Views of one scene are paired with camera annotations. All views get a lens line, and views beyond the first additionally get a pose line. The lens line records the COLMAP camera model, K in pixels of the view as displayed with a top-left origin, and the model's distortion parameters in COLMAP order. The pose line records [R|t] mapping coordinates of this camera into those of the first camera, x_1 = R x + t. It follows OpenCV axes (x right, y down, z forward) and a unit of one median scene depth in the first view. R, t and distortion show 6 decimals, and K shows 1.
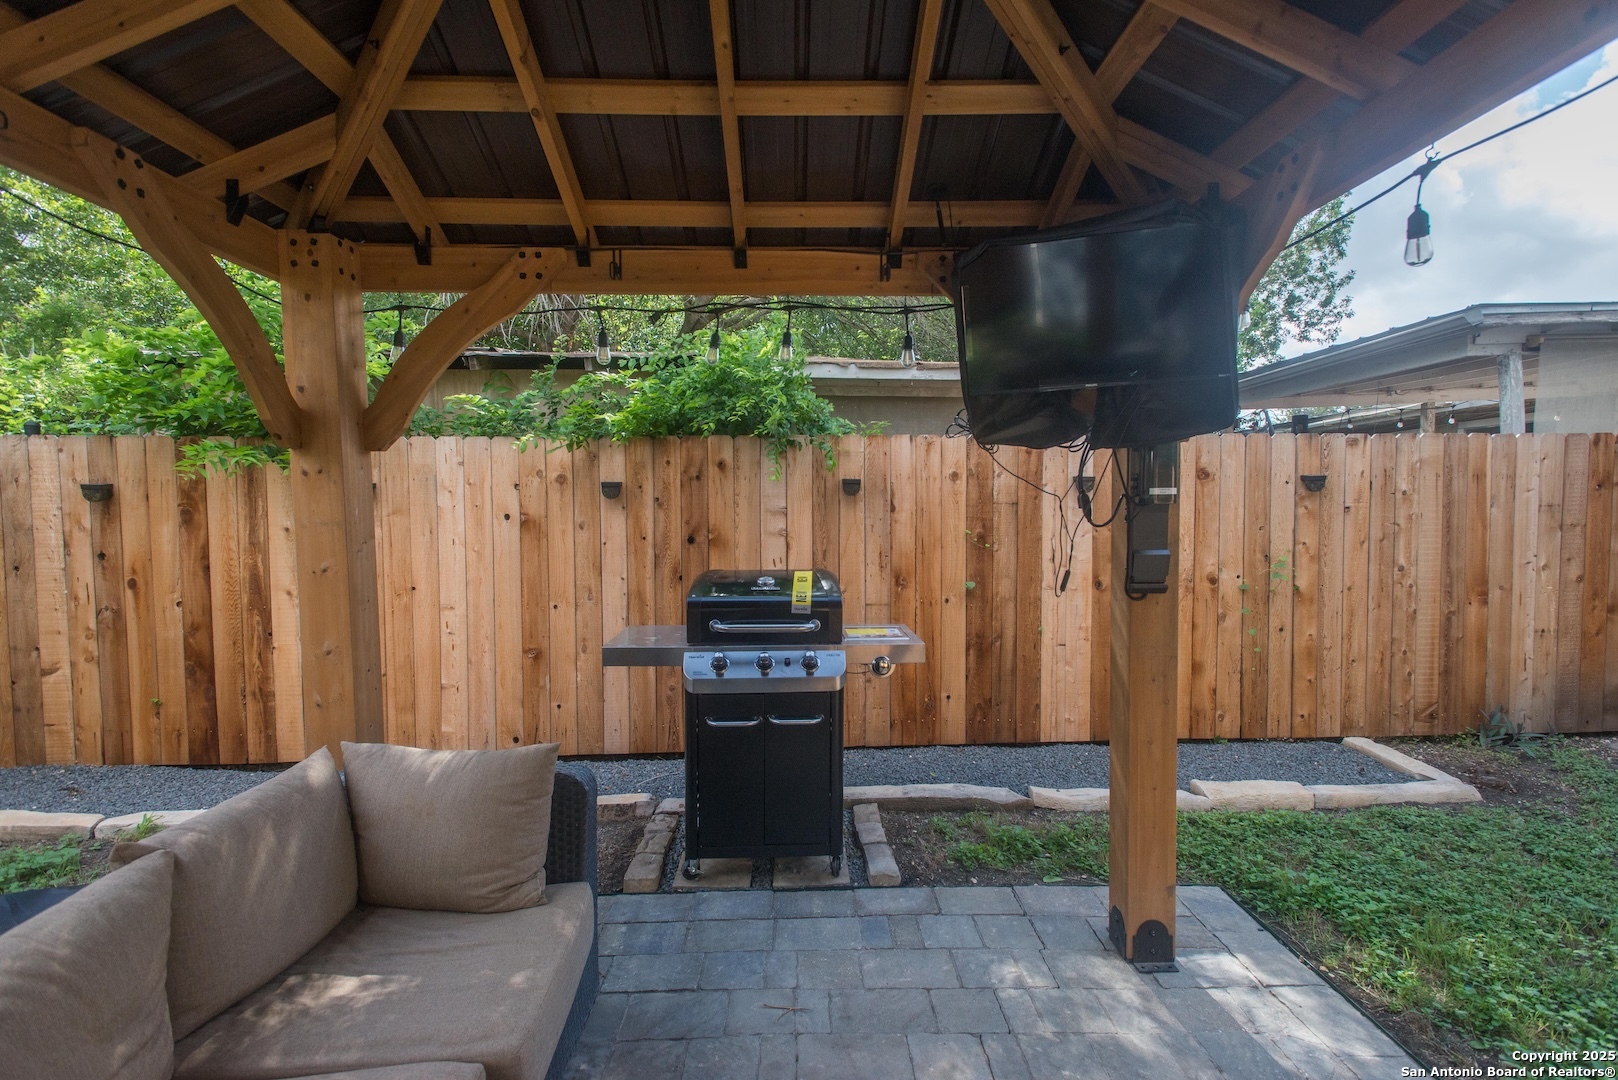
lens RADIAL K [[752.7, 0, 809.0], [0, 752.7, 540.0], [0, 0, 1]] dist [0.036639, -0.019614]
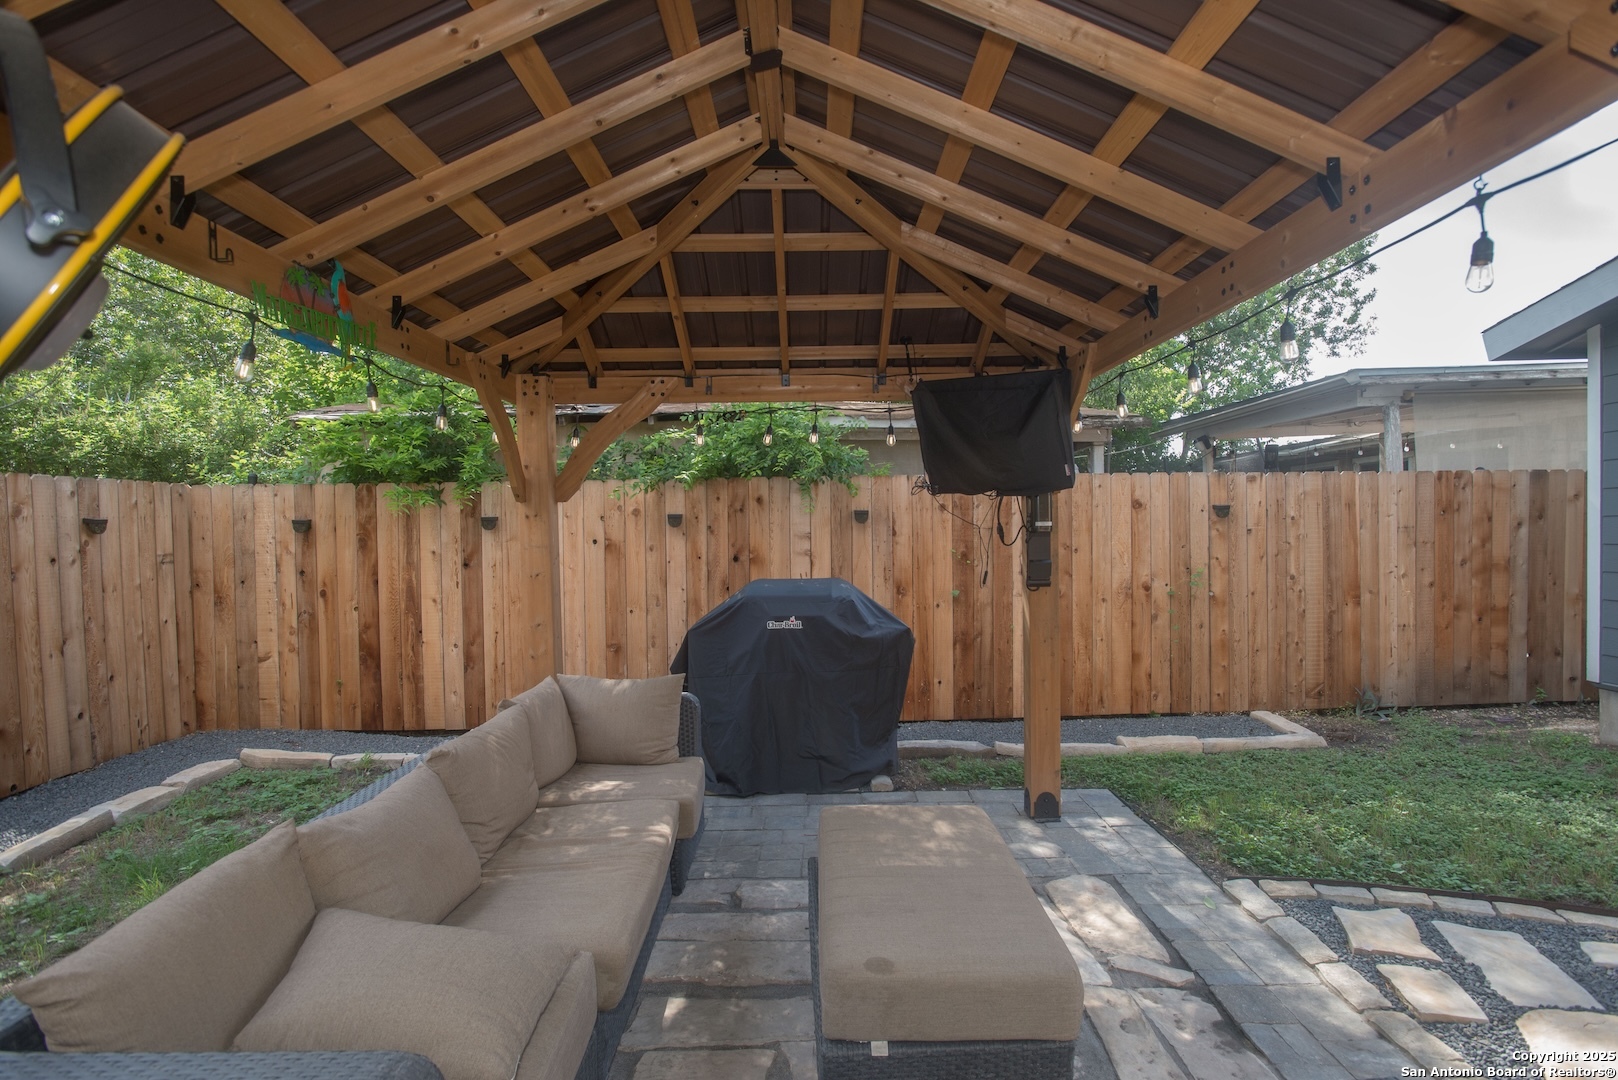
lens RADIAL K [[852.6, 0, 811.3], [0, 852.6, 533.0], [0, 0, 1]] dist [-0.032507, 0.001057]
pose [[0.999831, -0.007032, -0.017005, -0.003766], [0.006398, 0.999292, -0.037084, 0.010811], [0.017254, 0.036969, 0.999167, -0.442150]]
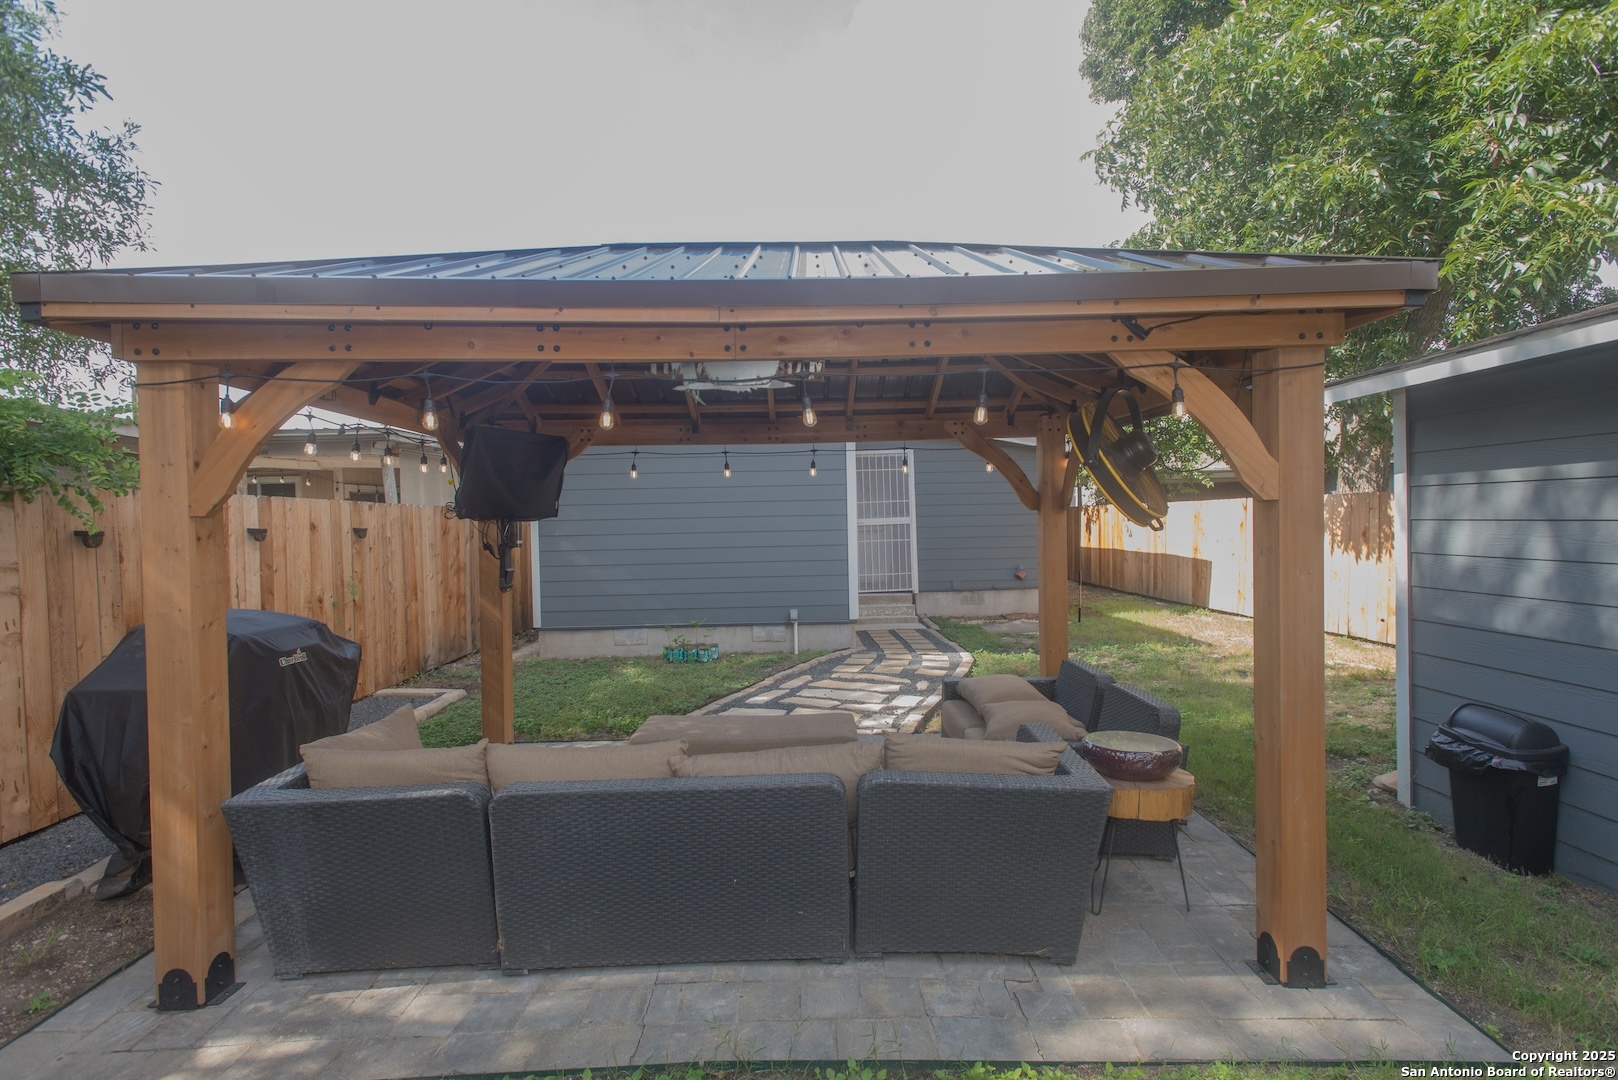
lens RADIAL K [[762.5, 0, 809.0], [0, 762.5, 540.0], [0, 0, 1]] dist [0.001883, 0.000110]
pose [[0.022372, -0.015205, 0.999634, -0.917531], [0.064008, 0.997855, 0.013746, -0.022721], [-0.997699, 0.063677, 0.023297, 0.039662]]
